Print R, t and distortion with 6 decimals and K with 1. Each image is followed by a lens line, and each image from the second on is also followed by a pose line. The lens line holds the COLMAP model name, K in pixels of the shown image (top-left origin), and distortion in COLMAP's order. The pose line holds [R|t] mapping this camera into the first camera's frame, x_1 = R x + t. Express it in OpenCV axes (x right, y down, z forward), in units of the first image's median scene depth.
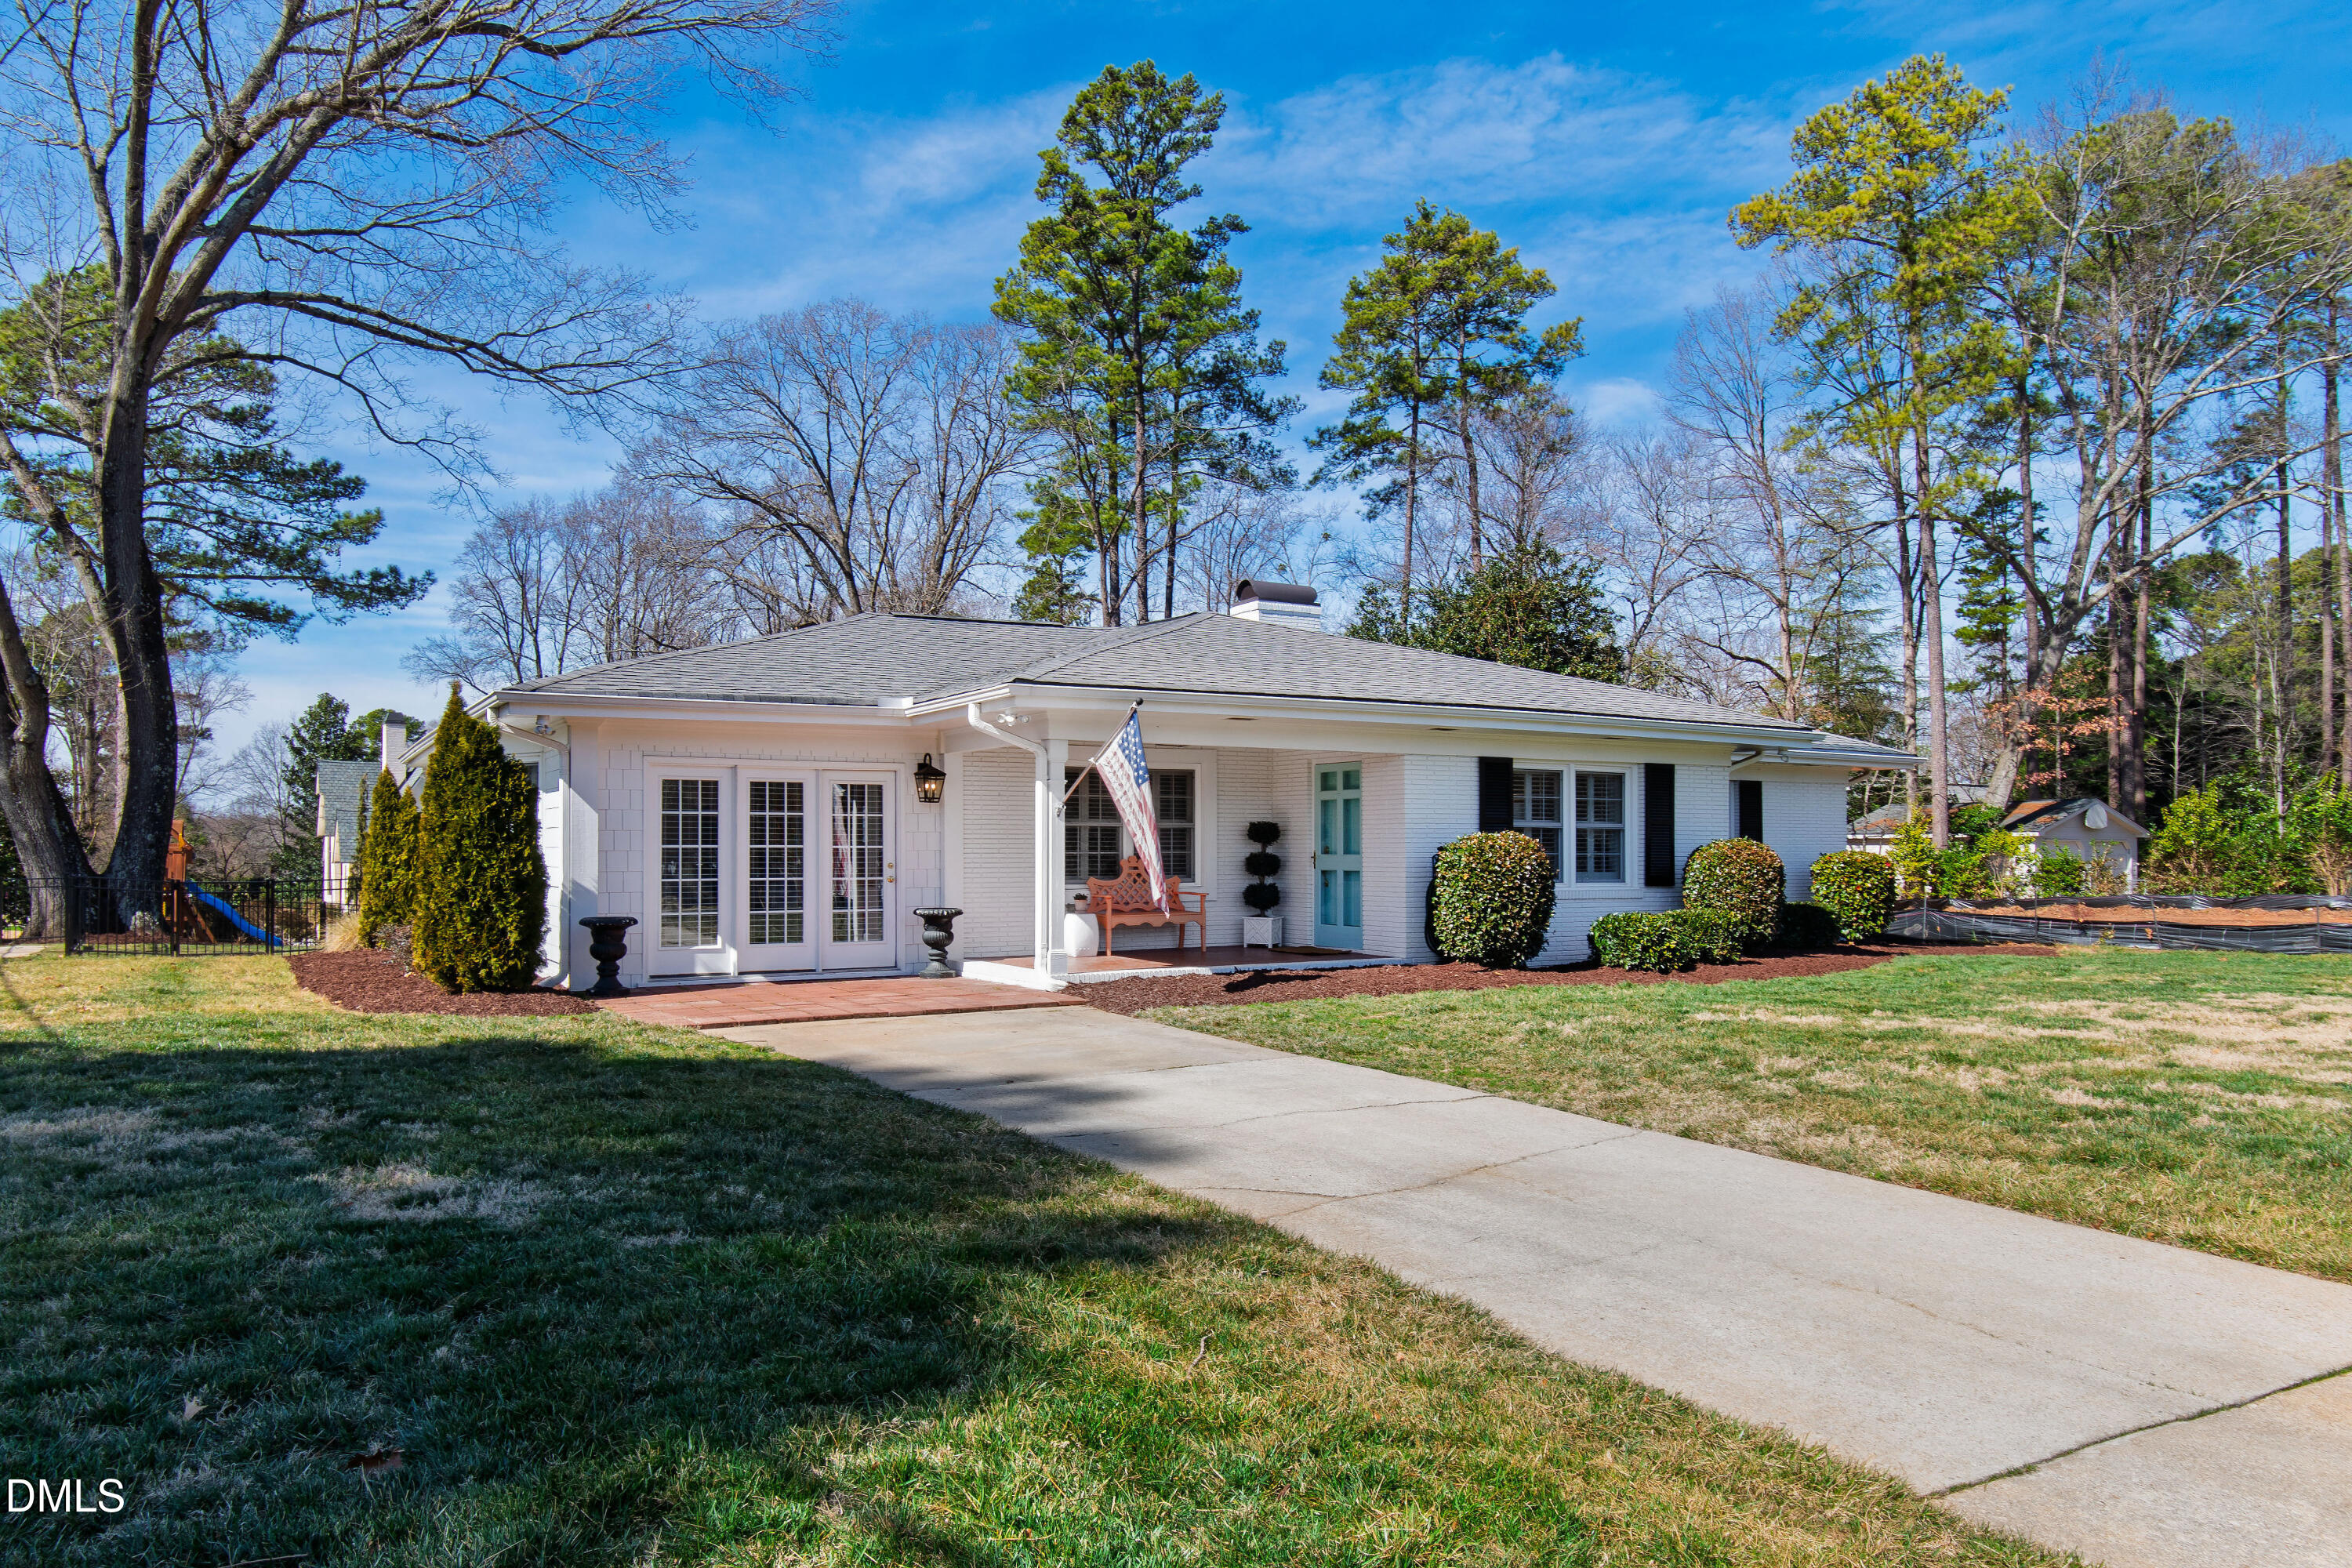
lens RADIAL K [[1571.7, 0, 1179.0], [0, 1571.7, 833.6], [0, 0, 1]] dist [0.005973, 0.001506]
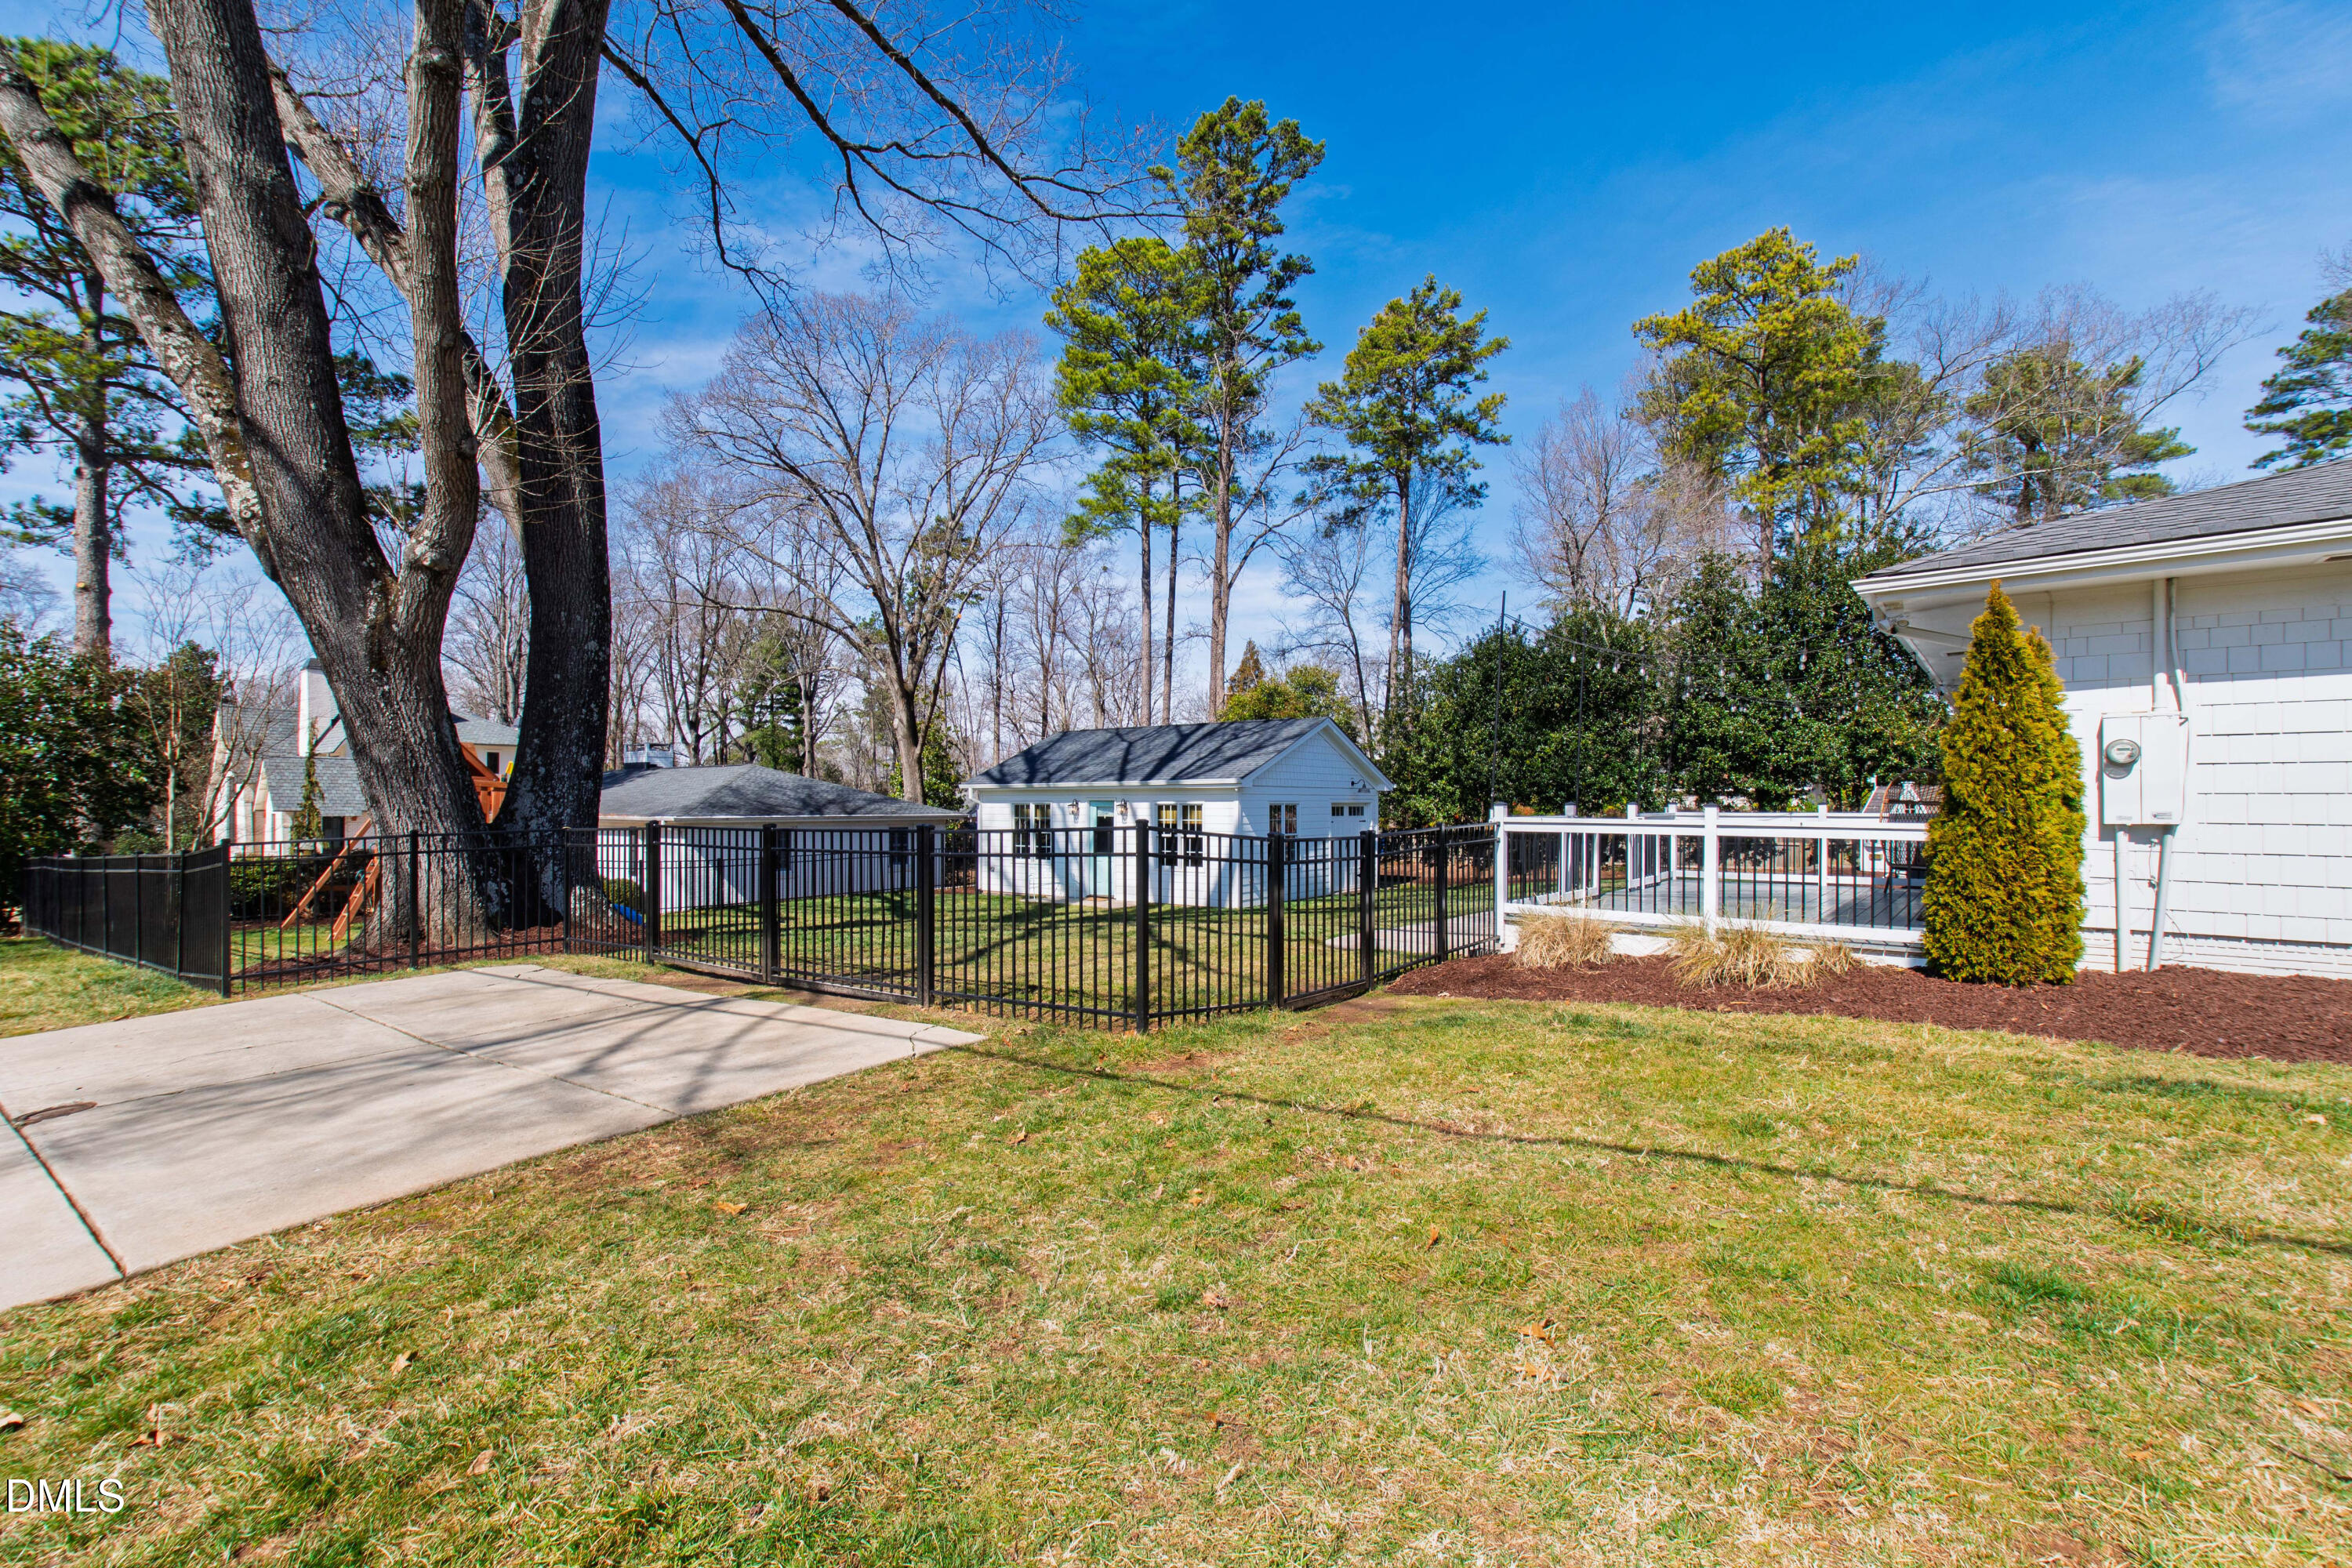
lens RADIAL K [[1031.5, 0, 1175.4], [0, 1031.5, 804.3], [0, 0, 1]] dist [0.001616, 0.000290]
pose [[0.940485, 0.003304, 0.339819, -0.323462], [-0.006716, 0.999938, 0.008863, 0.007795], [-0.339769, -0.010618, 0.940449, 0.315473]]
